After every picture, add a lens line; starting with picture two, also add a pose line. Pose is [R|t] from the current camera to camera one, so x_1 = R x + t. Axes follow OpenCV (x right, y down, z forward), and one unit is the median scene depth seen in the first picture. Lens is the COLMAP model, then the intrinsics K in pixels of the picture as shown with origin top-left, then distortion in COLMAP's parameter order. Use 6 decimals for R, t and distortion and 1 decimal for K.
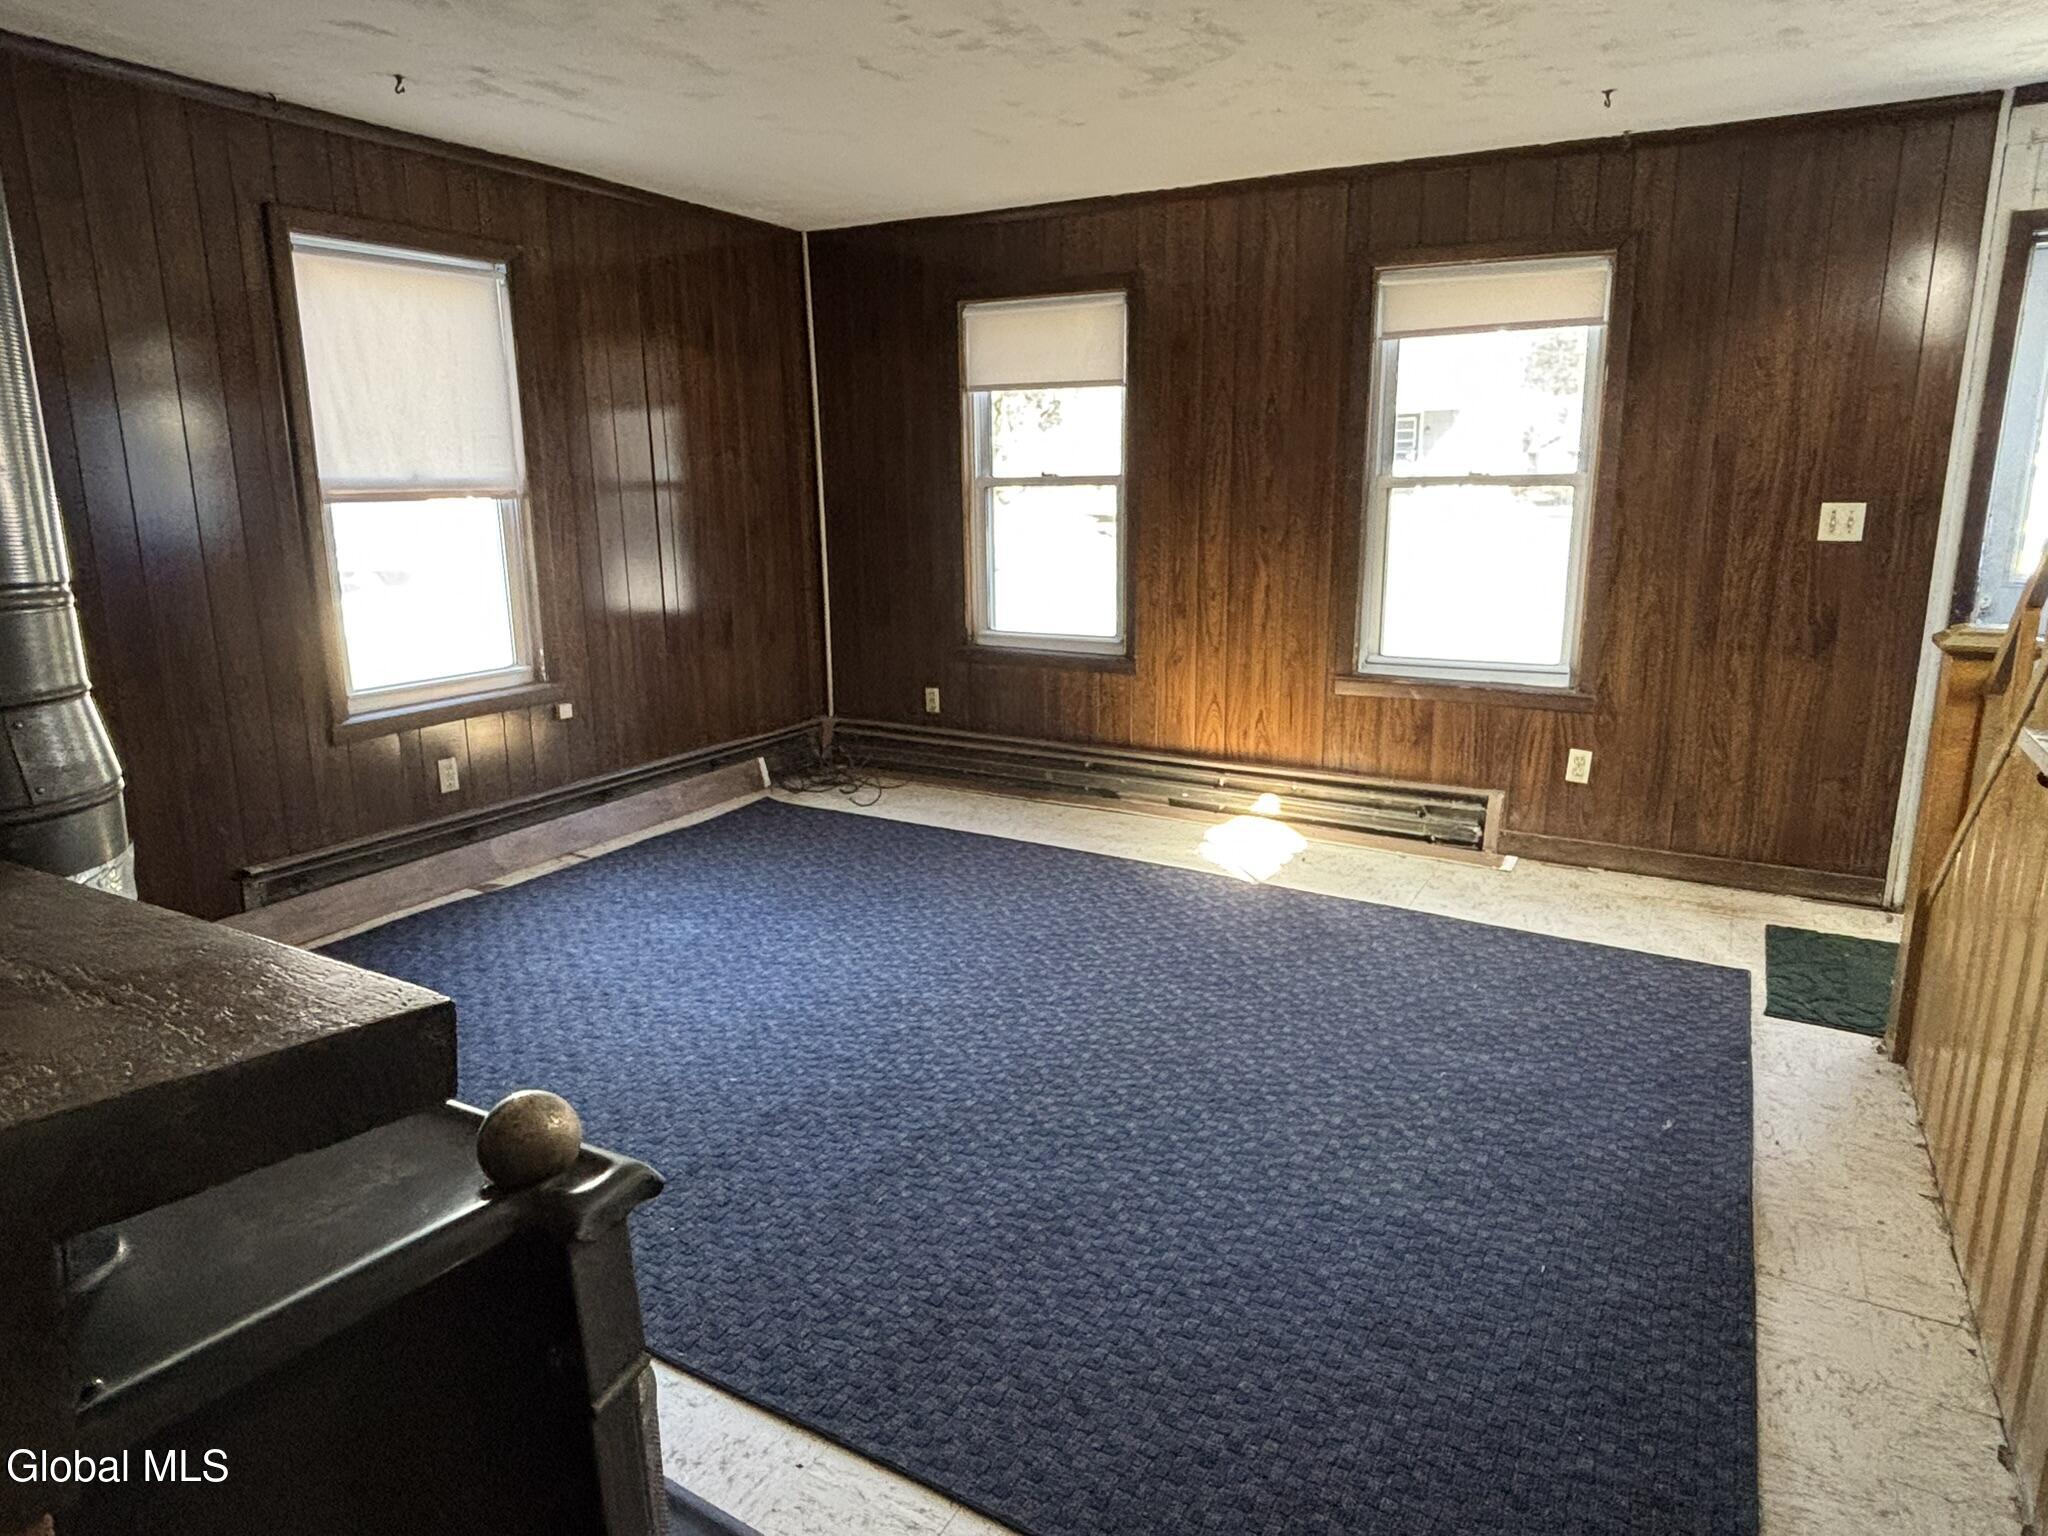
lens RADIAL K [[1241.0, 0, 1018.0], [0, 1241.0, 758.1], [0, 0, 1]] dist [-0.003844, -0.002707]
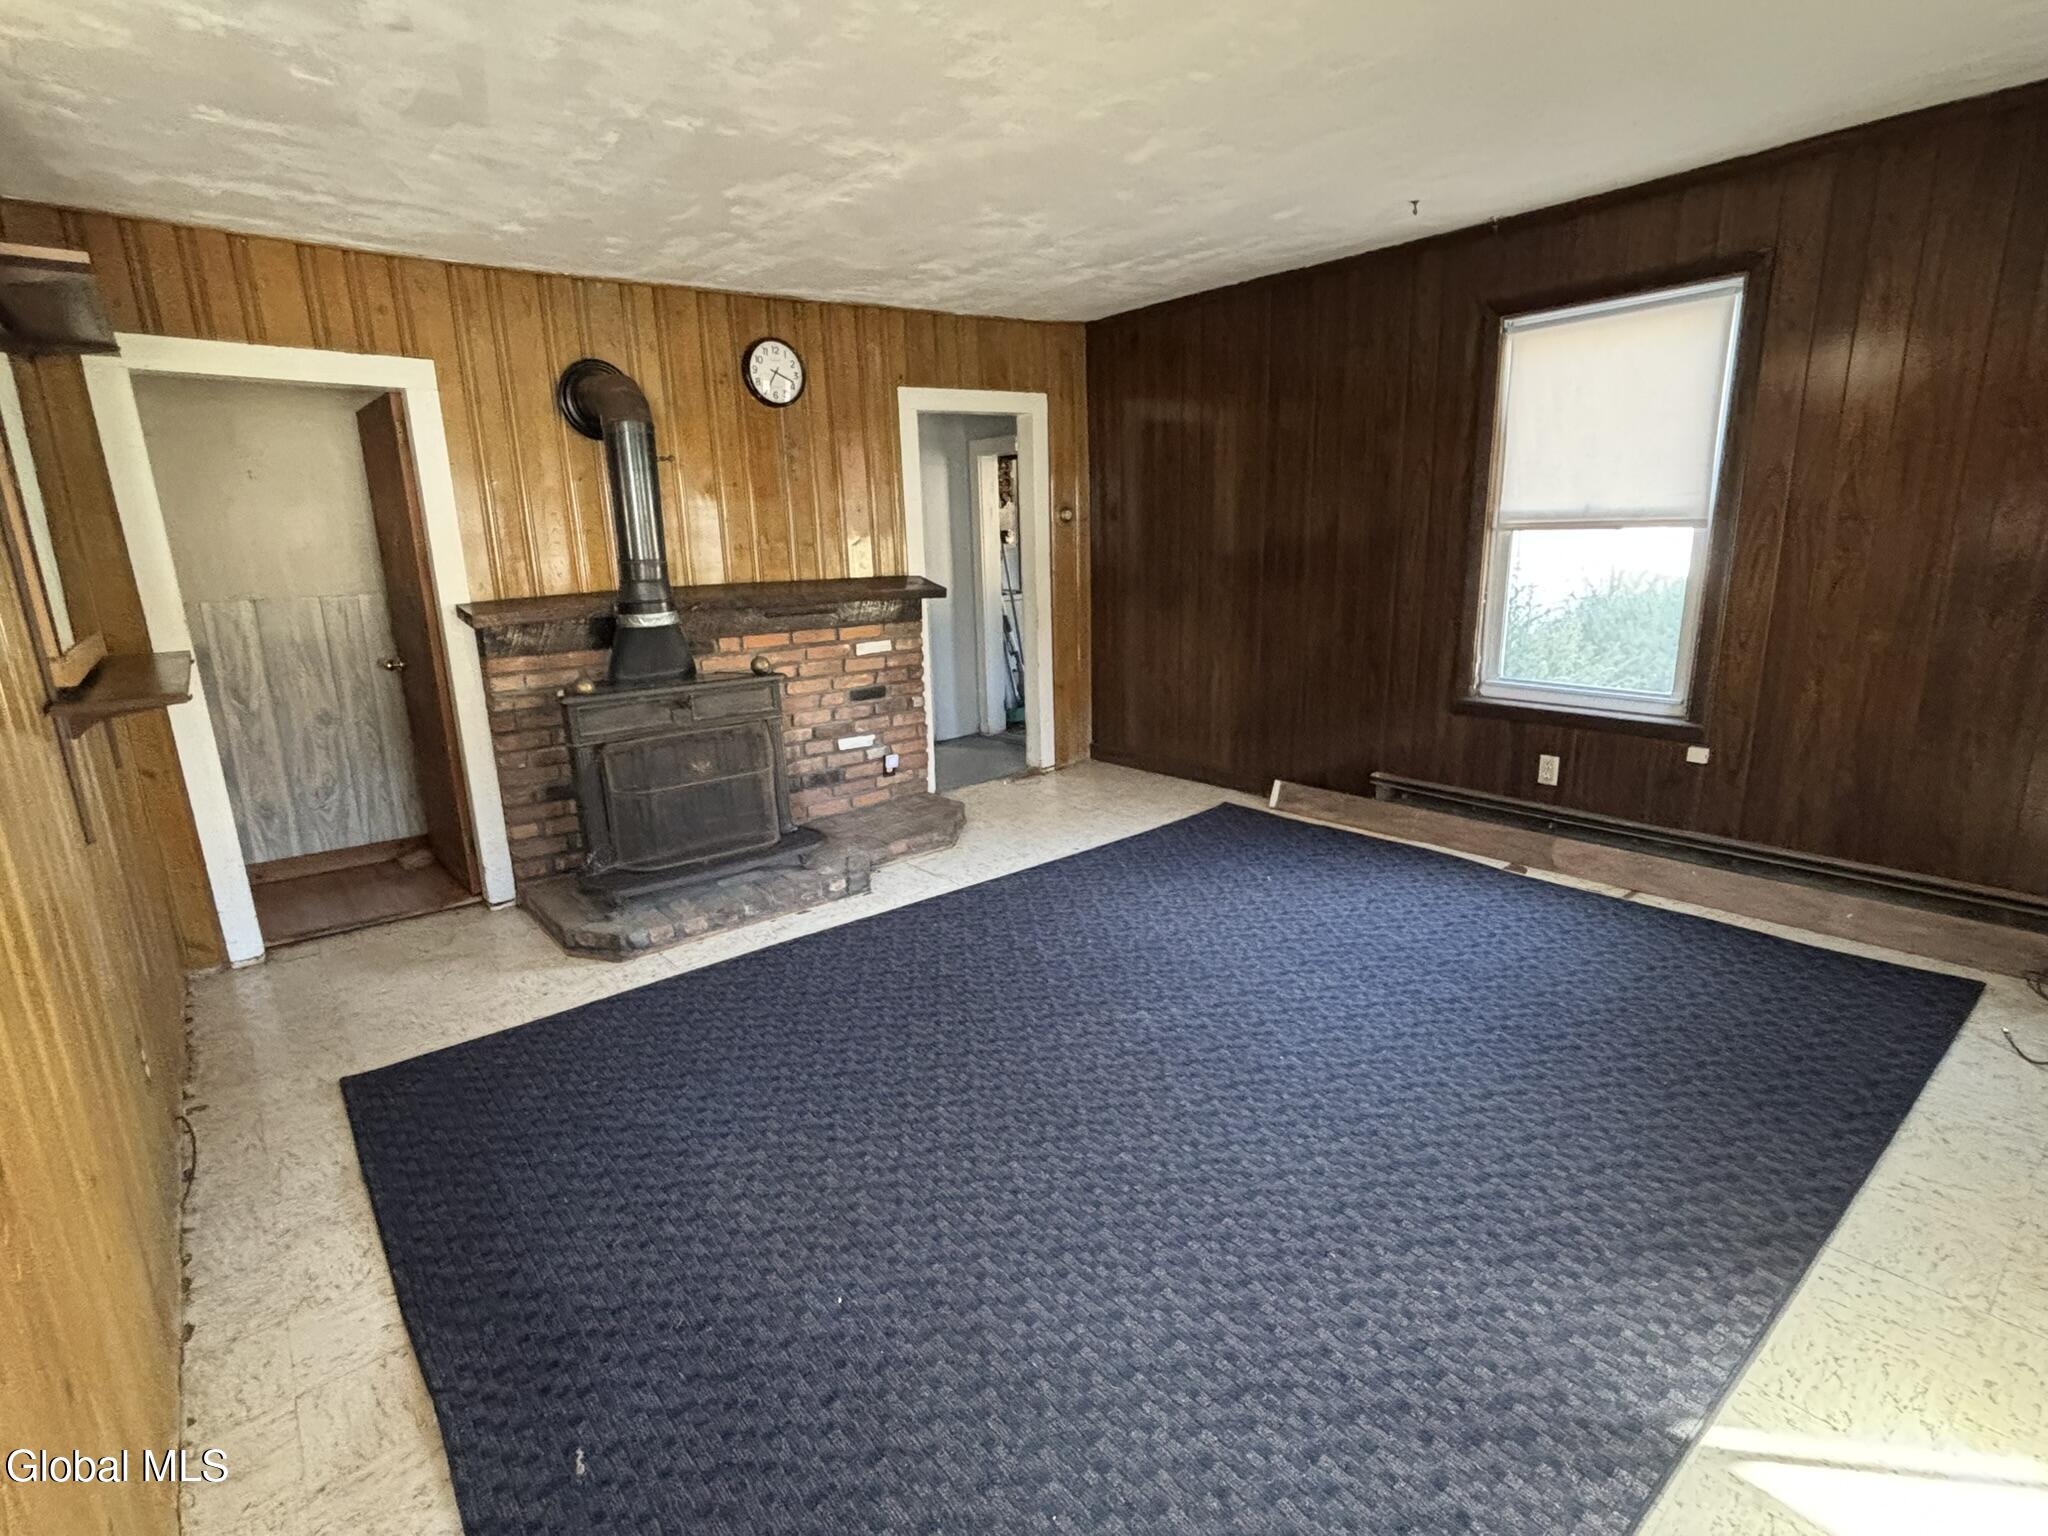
lens RADIAL K [[976.3, 0, 1018.2], [0, 976.3, 766.0], [0, 0, 1]] dist [0.000194, 0.000143]
pose [[-0.358681, 0.238401, -0.902504, 0.555818], [-0.172021, 0.933397, 0.314928, -0.198527], [0.917473, 0.268208, -0.293782, 0.848230]]
